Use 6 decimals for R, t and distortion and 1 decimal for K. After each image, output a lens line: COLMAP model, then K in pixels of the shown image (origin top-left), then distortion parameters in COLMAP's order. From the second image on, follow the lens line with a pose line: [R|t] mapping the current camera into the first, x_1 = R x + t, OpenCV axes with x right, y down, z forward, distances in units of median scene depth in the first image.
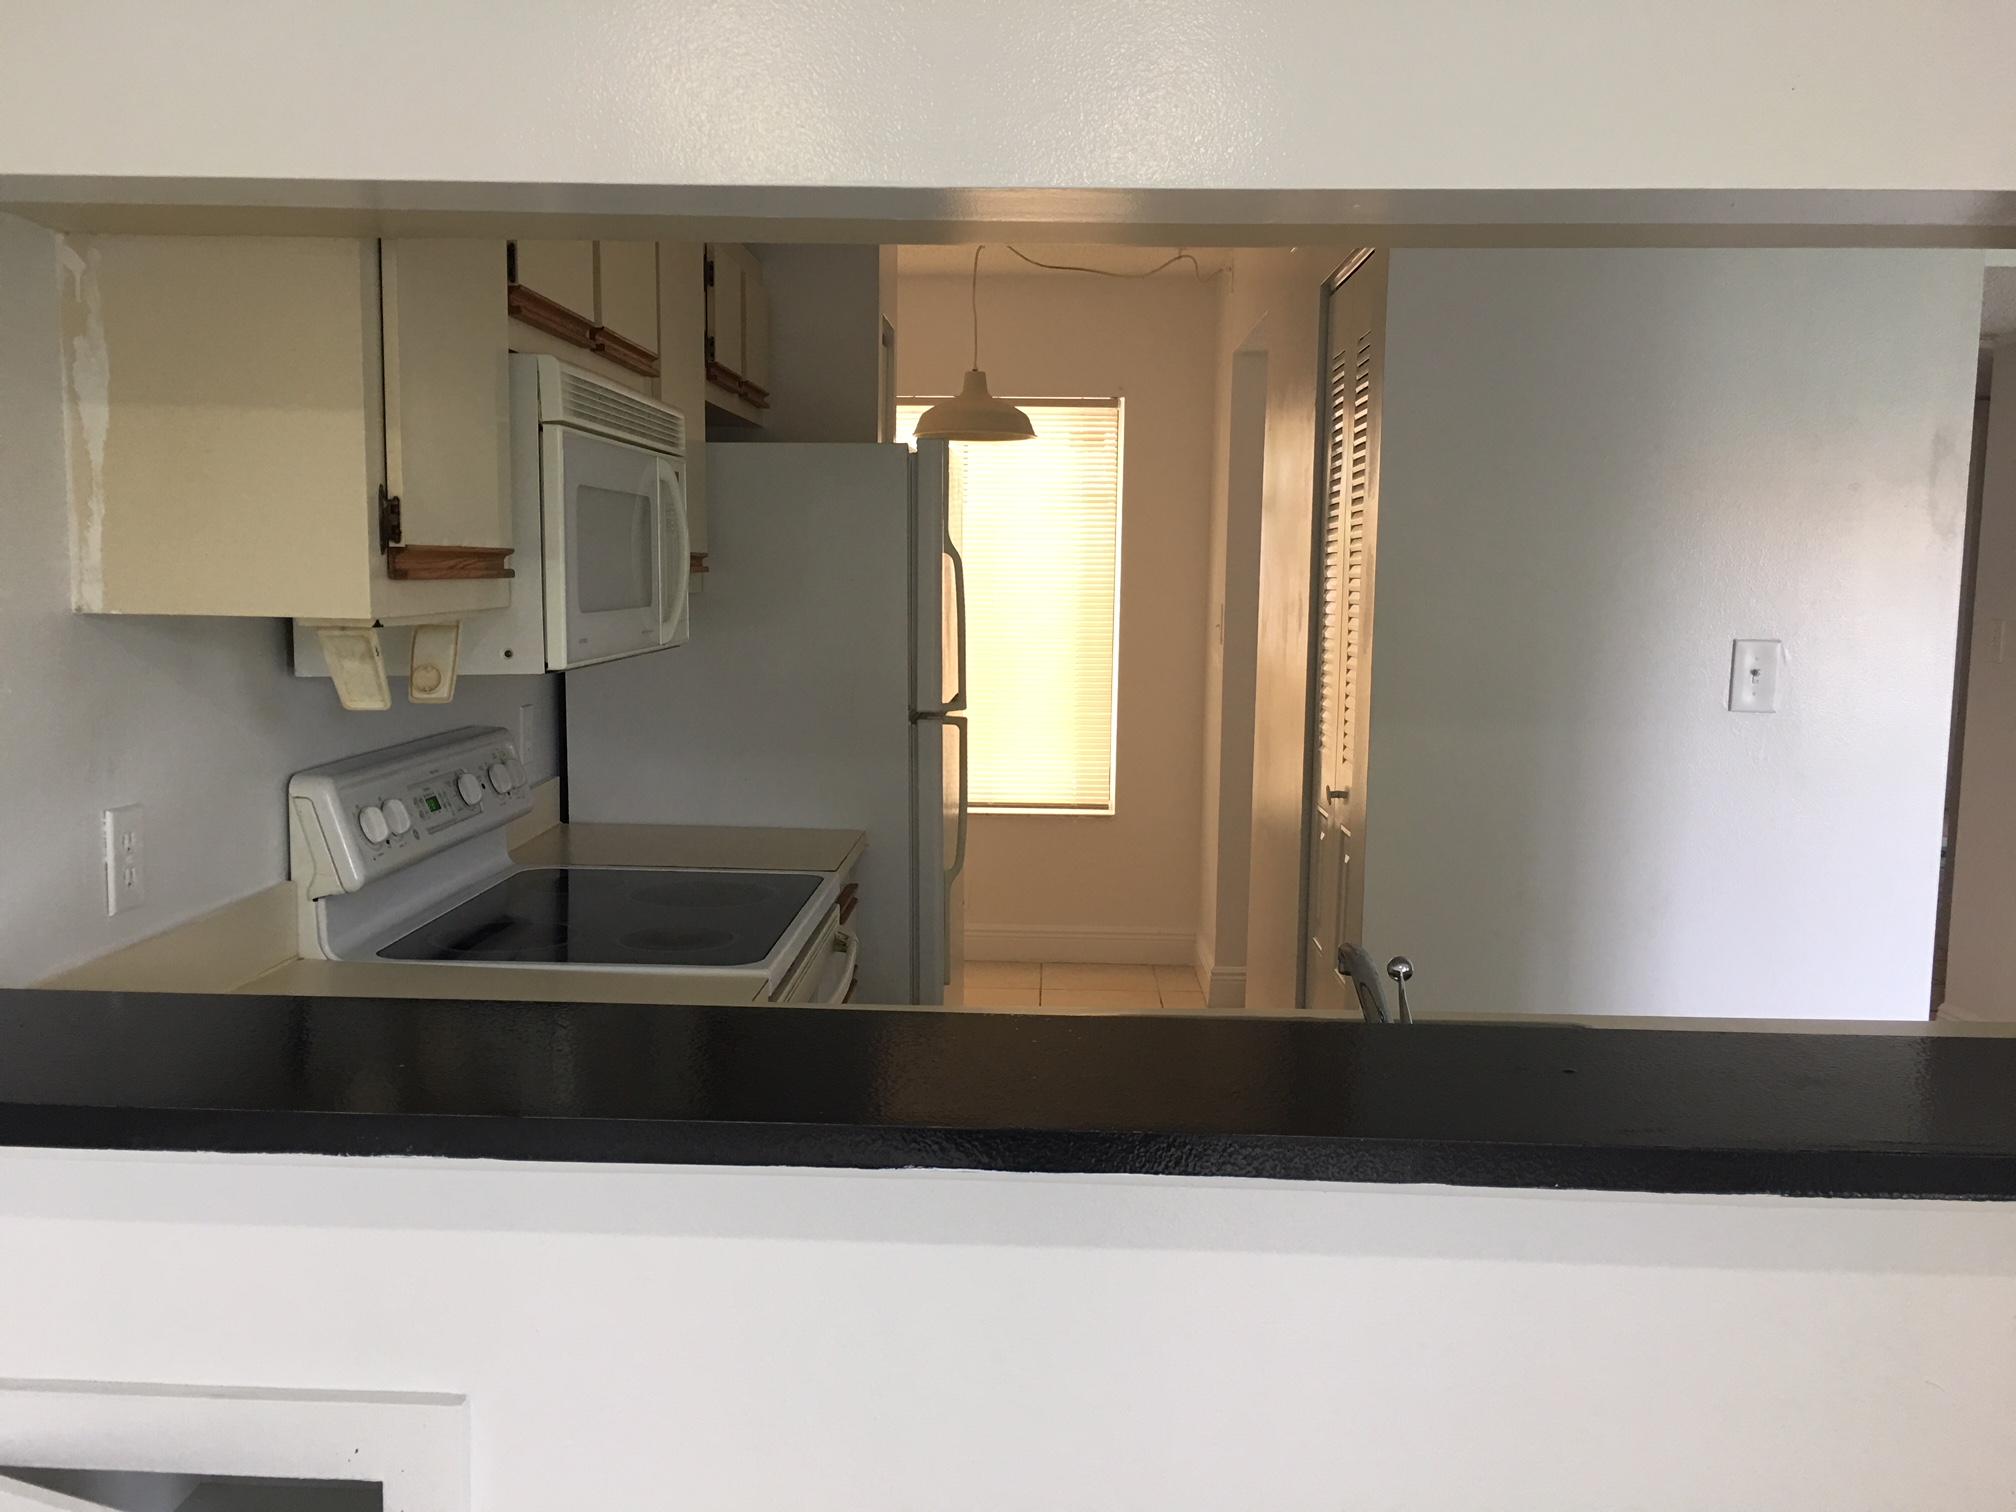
lens RADIAL K [[1719.1, 0, 1008.0], [0, 1719.1, 756.0], [0, 0, 1]] dist [0.087149, -0.117988]
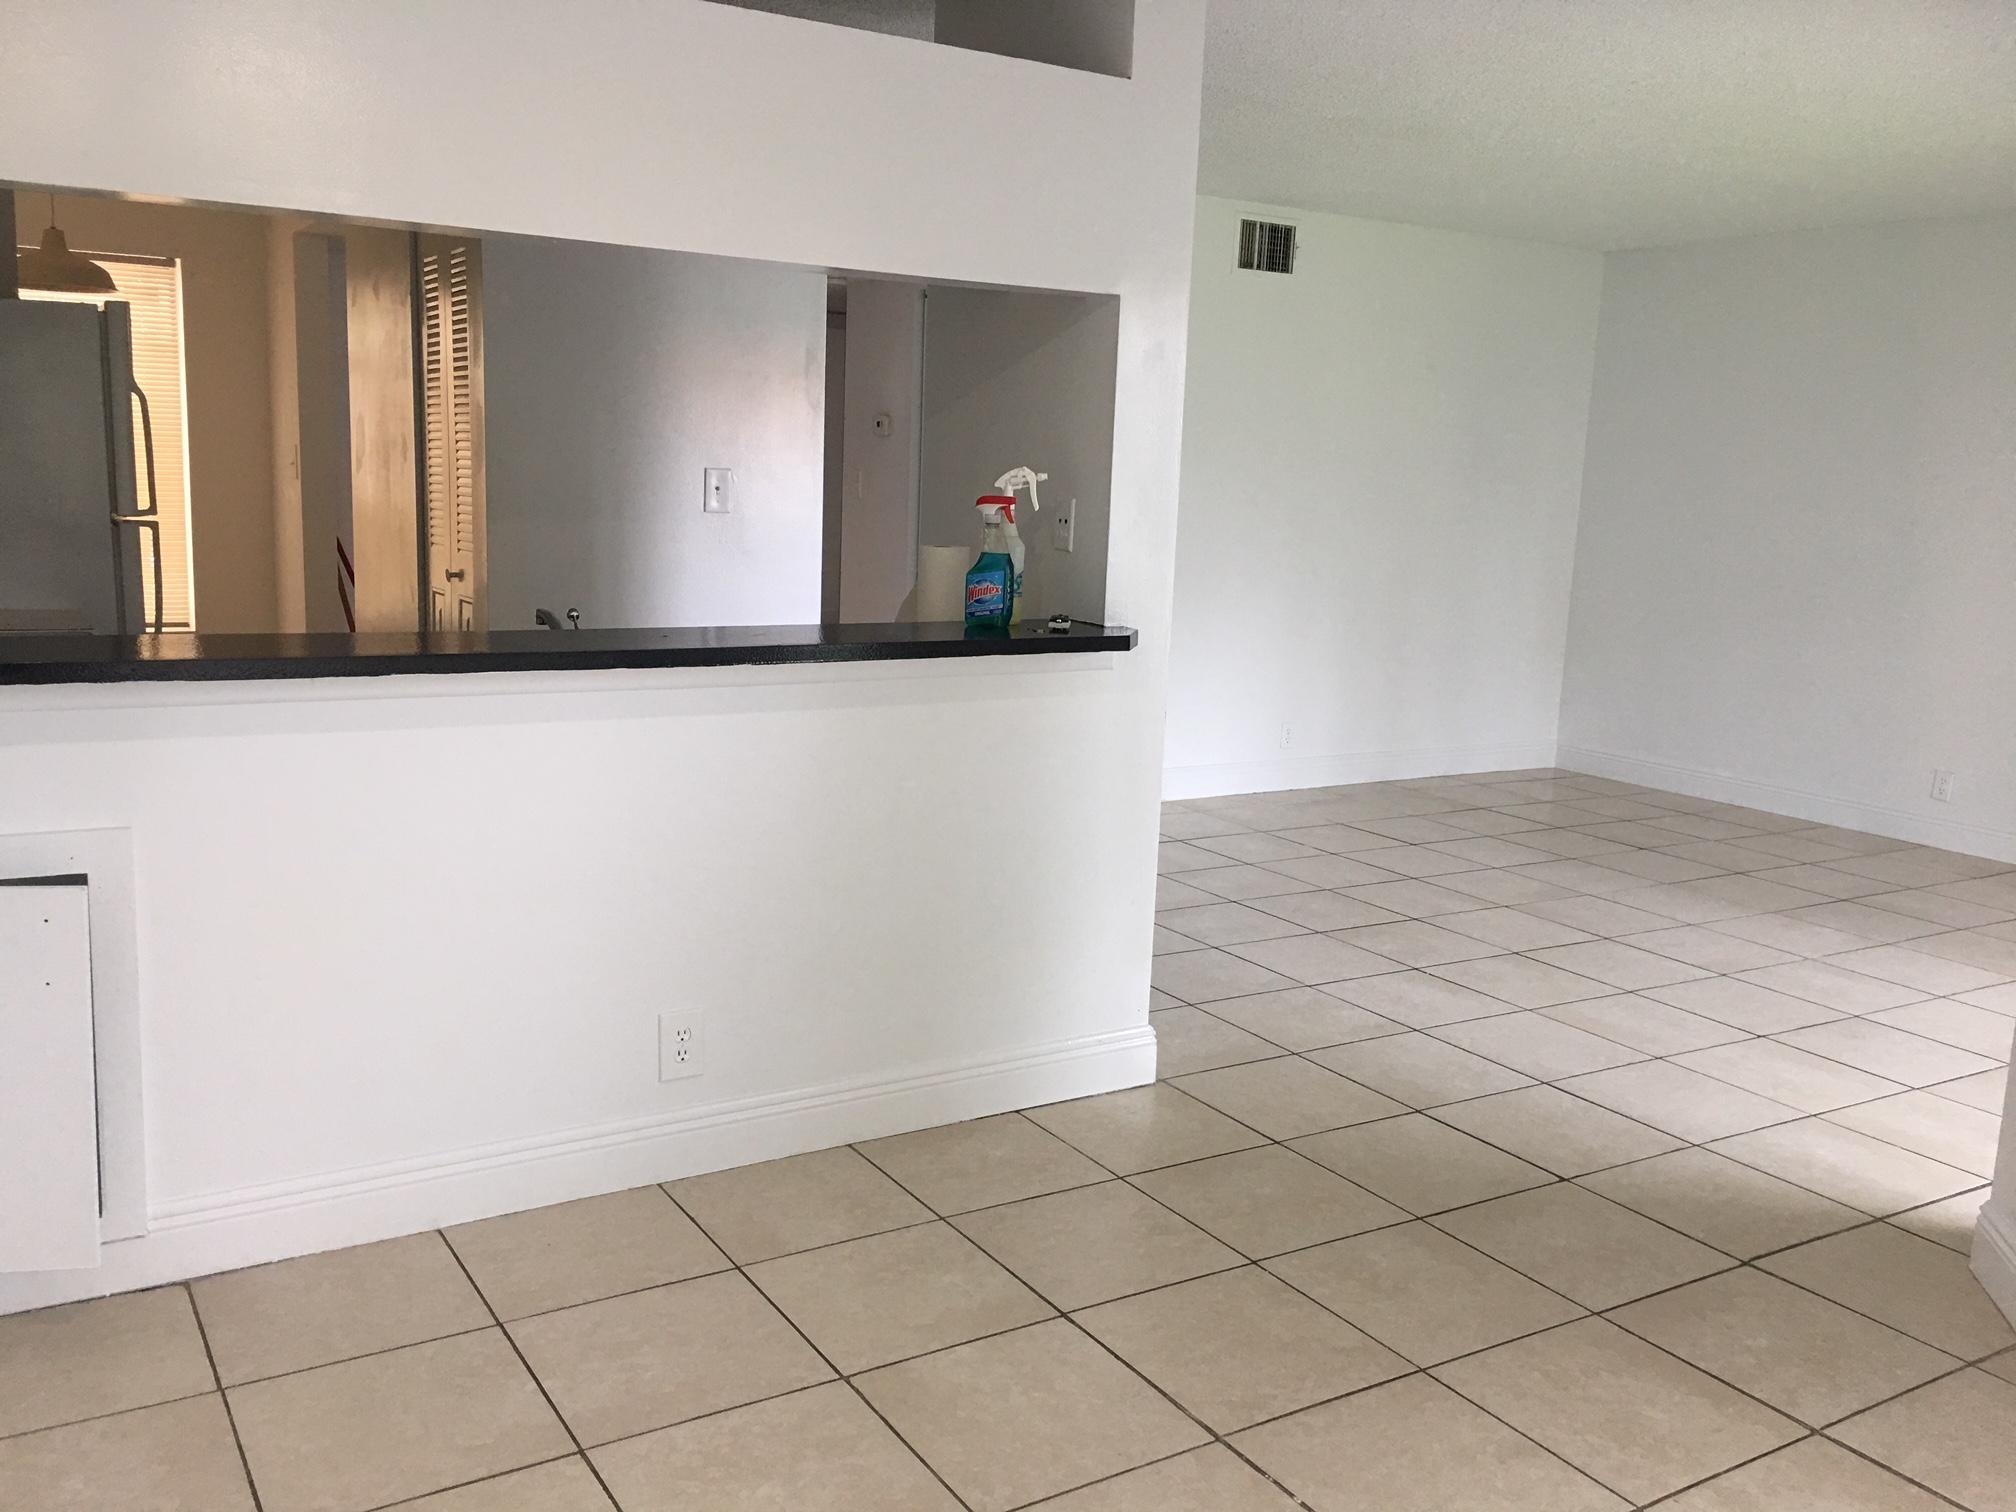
lens RADIAL K [[1719.1, 0, 1008.0], [0, 1719.1, 756.0], [0, 0, 1]] dist [0.087149, -0.117988]
pose [[0.834133, -0.076758, 0.546196, -0.225958], [0.035097, 0.995649, 0.086320, 0.064360], [-0.550445, -0.052833, 0.833198, -0.469785]]
